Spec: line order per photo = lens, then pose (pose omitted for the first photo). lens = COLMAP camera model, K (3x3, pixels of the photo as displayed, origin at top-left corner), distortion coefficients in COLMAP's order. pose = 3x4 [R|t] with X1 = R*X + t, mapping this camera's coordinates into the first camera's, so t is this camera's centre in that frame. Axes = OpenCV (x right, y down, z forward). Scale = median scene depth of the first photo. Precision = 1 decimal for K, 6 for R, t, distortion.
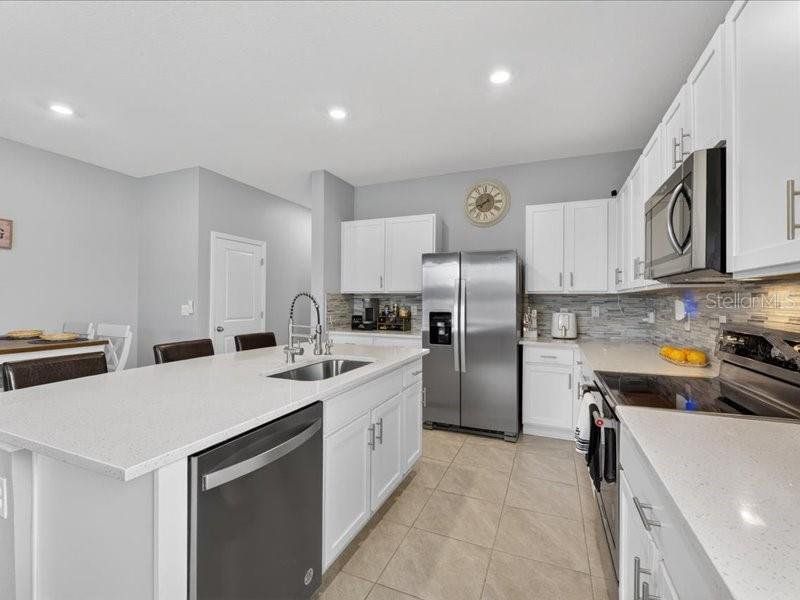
lens RADIAL K [[364.6, 0, 401.0], [0, 364.6, 296.6], [0, 0, 1]] dist [0.001778, -0.004422]
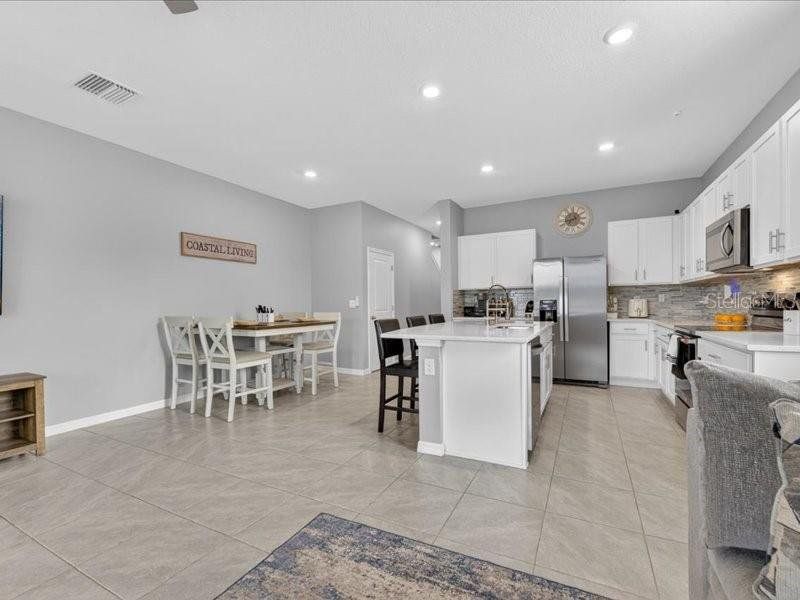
lens RADIAL K [[364.6, 0, 402.0], [0, 364.6, 308.0], [0, 0, 1]] dist [0.001778, -0.004422]
pose [[0.997021, -0.018459, -0.074895, -0.355062], [0.019953, 0.999616, 0.019241, 0.035215], [0.074511, -0.020678, 0.997006, -0.460855]]
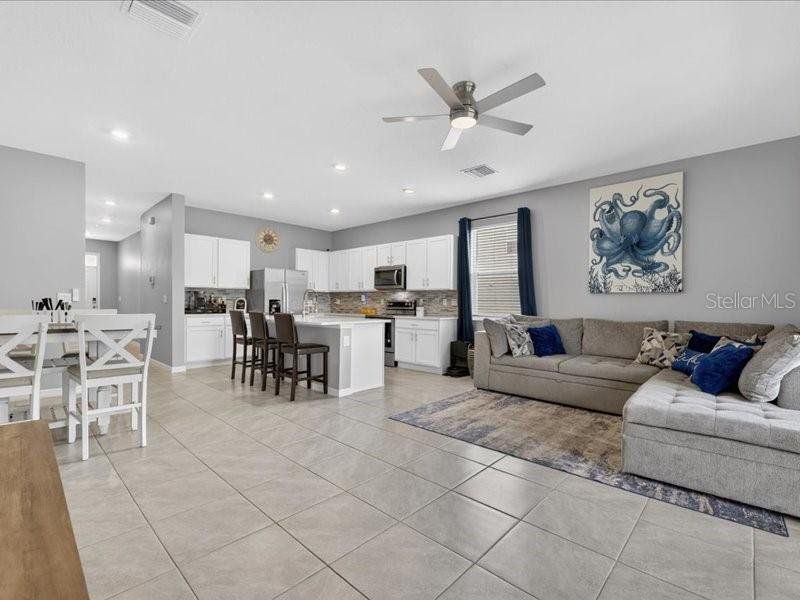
lens RADIAL K [[364.6, 0, 405.6], [0, 364.6, 310.8], [0, 0, 1]] dist [0.001778, -0.004422]
pose [[0.340689, -0.025037, 0.939843, -1.463929], [-0.018155, 0.999284, 0.033201, 0.025232], [-0.940001, -0.028374, 0.339990, -0.299224]]
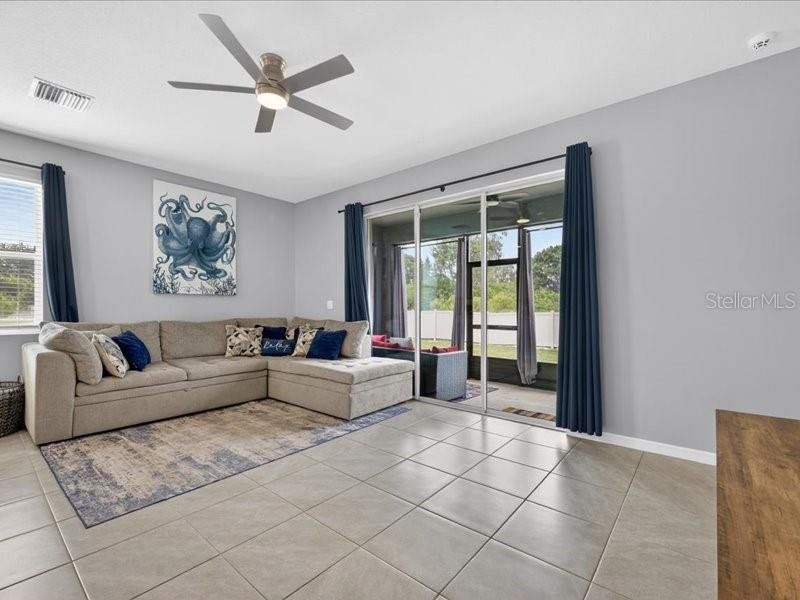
lens RADIAL K [[364.6, 0, 399.7], [0, 364.6, 304.3], [0, 0, 1]] dist [0.001778, -0.004422]
pose [[-0.954794, -0.003407, 0.297248, -1.111846], [-0.008886, 0.999815, -0.017080, 0.043039], [-0.297134, -0.018949, -0.954648, 0.456385]]
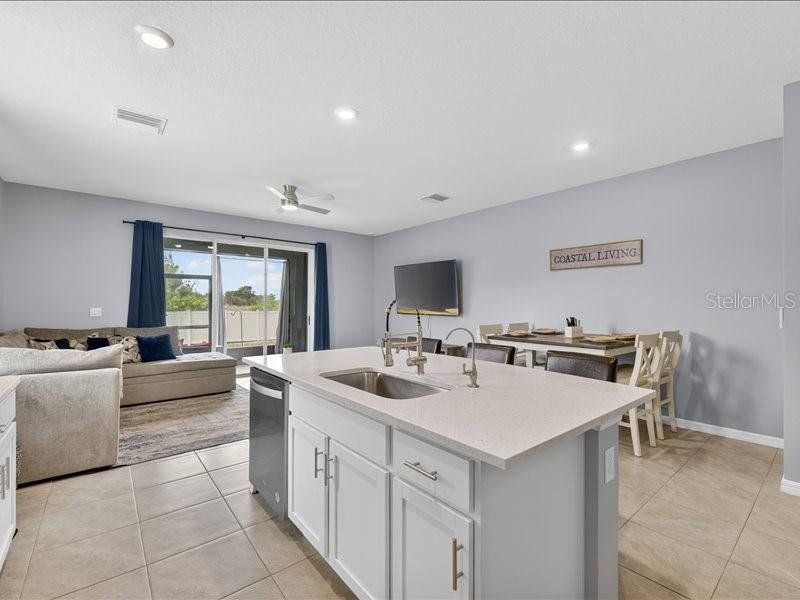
lens RADIAL K [[364.6, 0, 401.9], [0, 364.6, 301.7], [0, 0, 1]] dist [0.001778, -0.004422]
pose [[-0.466651, -0.015346, -0.884308, 0.323546], [0.003196, 0.999814, -0.019036, 0.011163], [0.884436, -0.011709, -0.466515, 0.851074]]
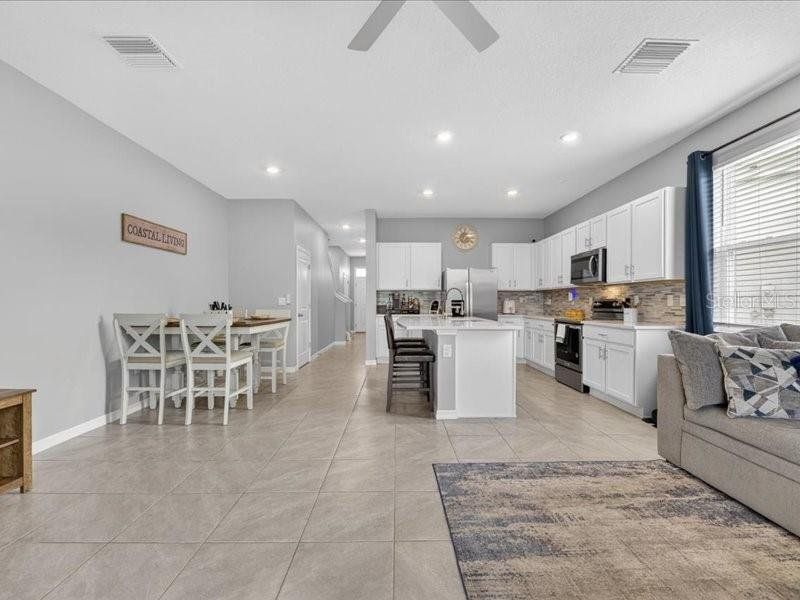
lens RADIAL K [[364.6, 0, 402.3], [0, 364.6, 304.4], [0, 0, 1]] dist [0.001778, -0.004422]
pose [[0.916648, -0.009793, 0.399576, -0.868870], [0.002631, 0.999826, 0.018471, 0.028708], [-0.399687, -0.015880, 0.916514, -0.550489]]
